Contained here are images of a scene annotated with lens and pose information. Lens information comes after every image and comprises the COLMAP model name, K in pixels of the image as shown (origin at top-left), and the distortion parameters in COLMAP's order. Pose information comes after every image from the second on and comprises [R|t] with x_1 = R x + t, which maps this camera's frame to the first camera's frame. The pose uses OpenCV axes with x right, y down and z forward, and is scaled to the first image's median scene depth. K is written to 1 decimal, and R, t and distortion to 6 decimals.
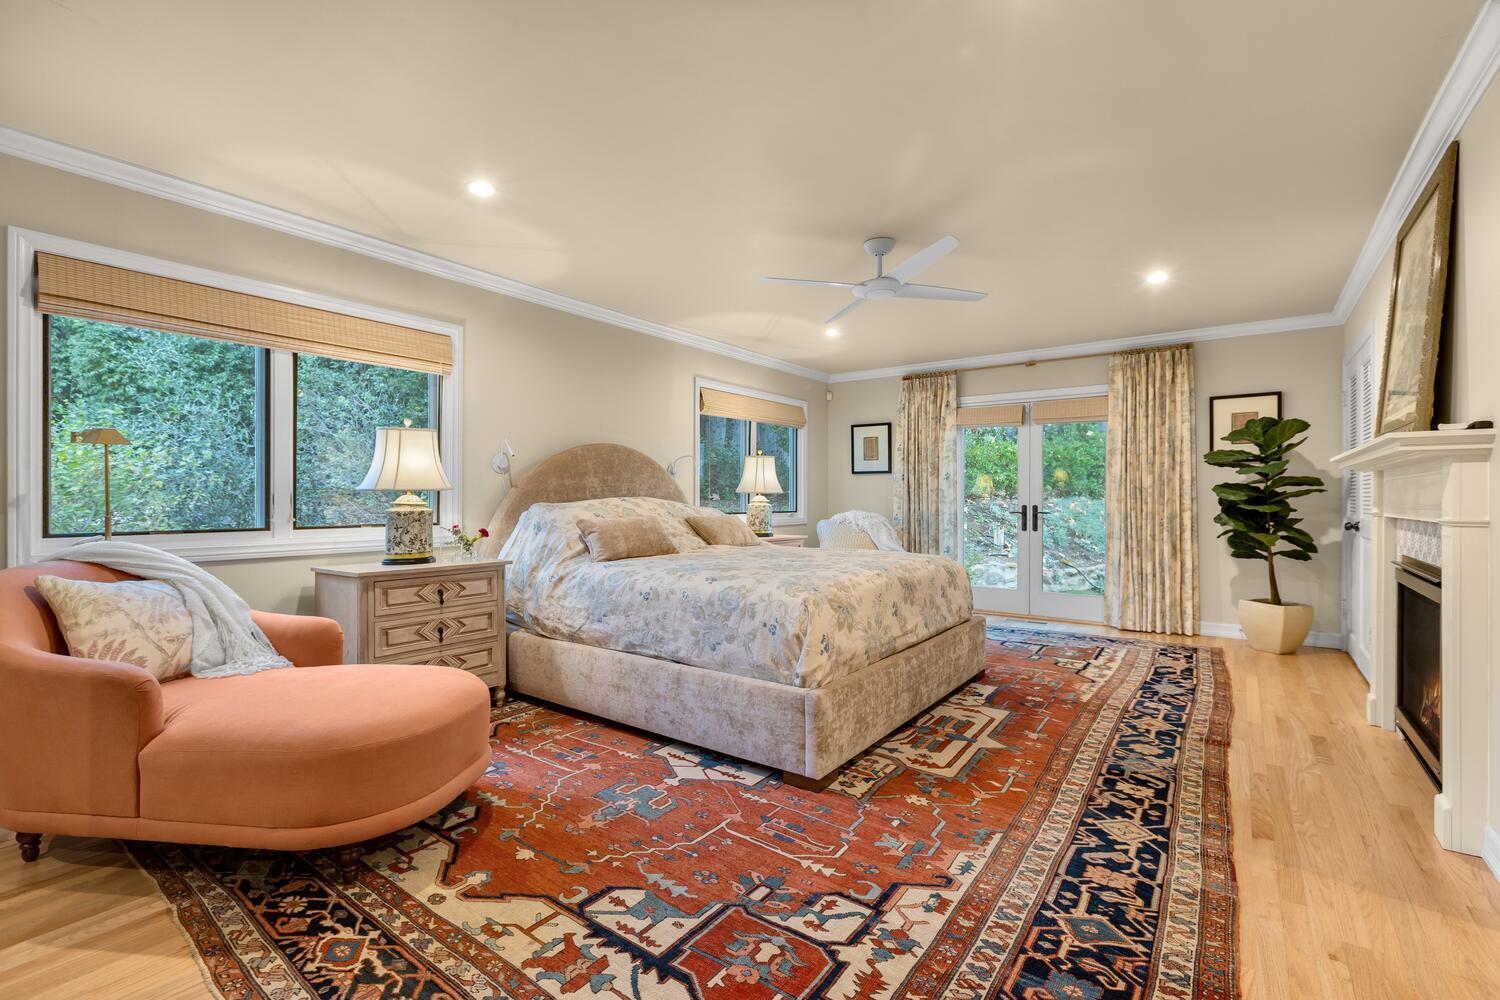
lens RADIAL K [[674.2, 0, 744.0], [0, 674.2, 498.2], [0, 0, 1]] dist [-0.000575, -0.000048]
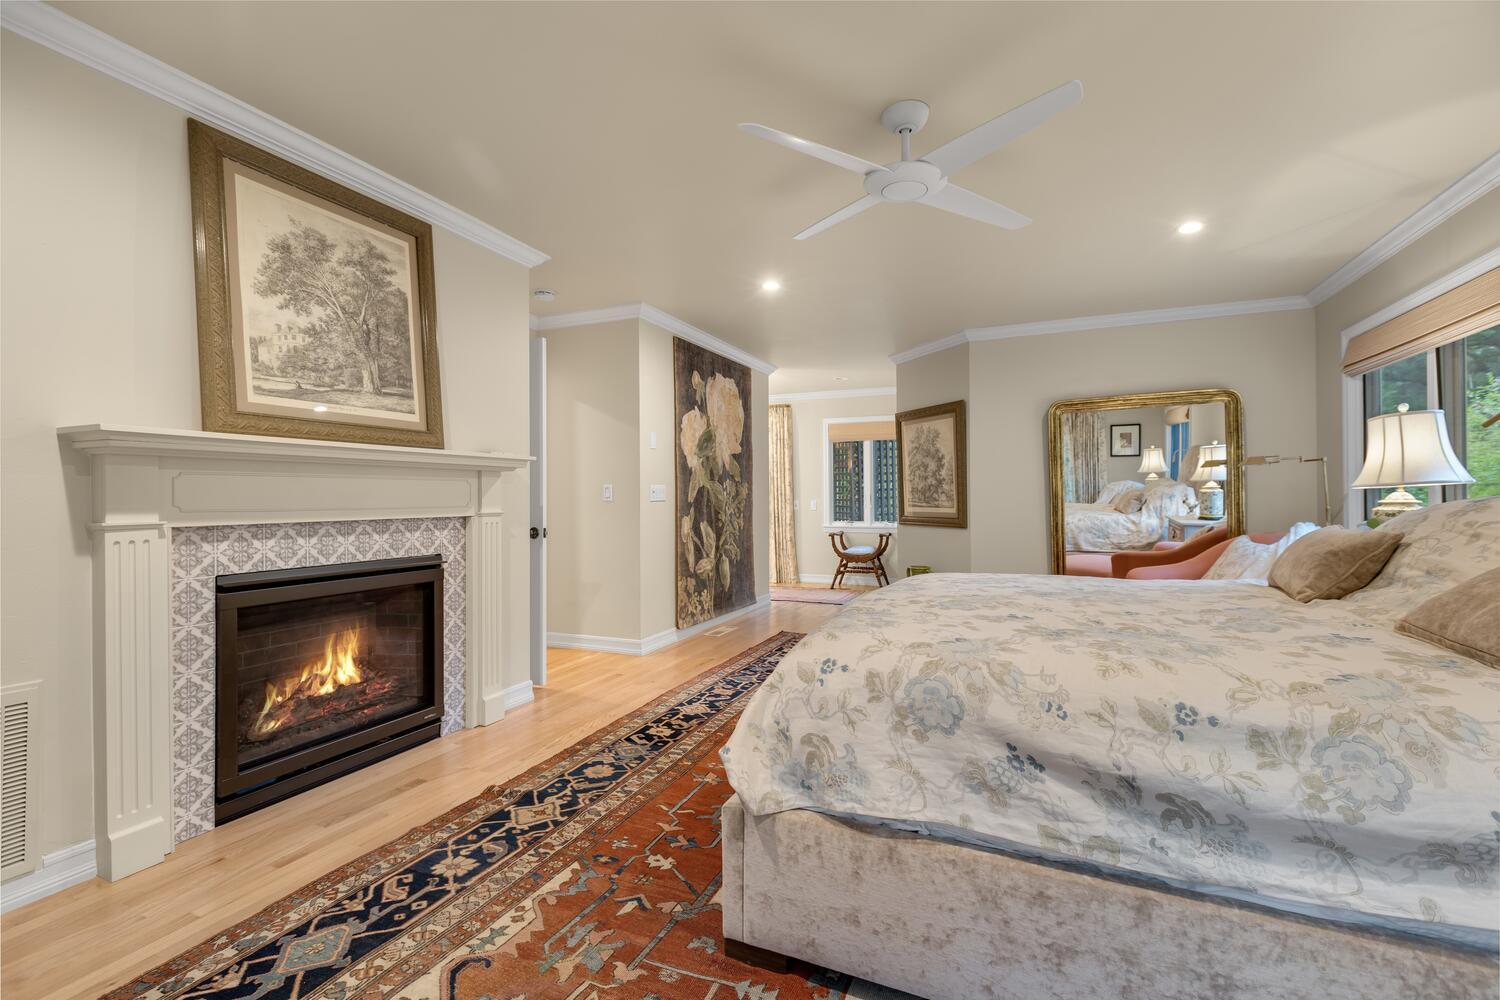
lens RADIAL K [[674.2, 0, 751.4], [0, 674.2, 498.9], [0, 0, 1]] dist [-0.000575, -0.000048]
pose [[-0.972723, 0.002711, -0.231953, 0.634567], [0.002777, 0.999996, 0.000041, 0.002219], [0.231952, -0.000605, -0.972727, 2.028682]]
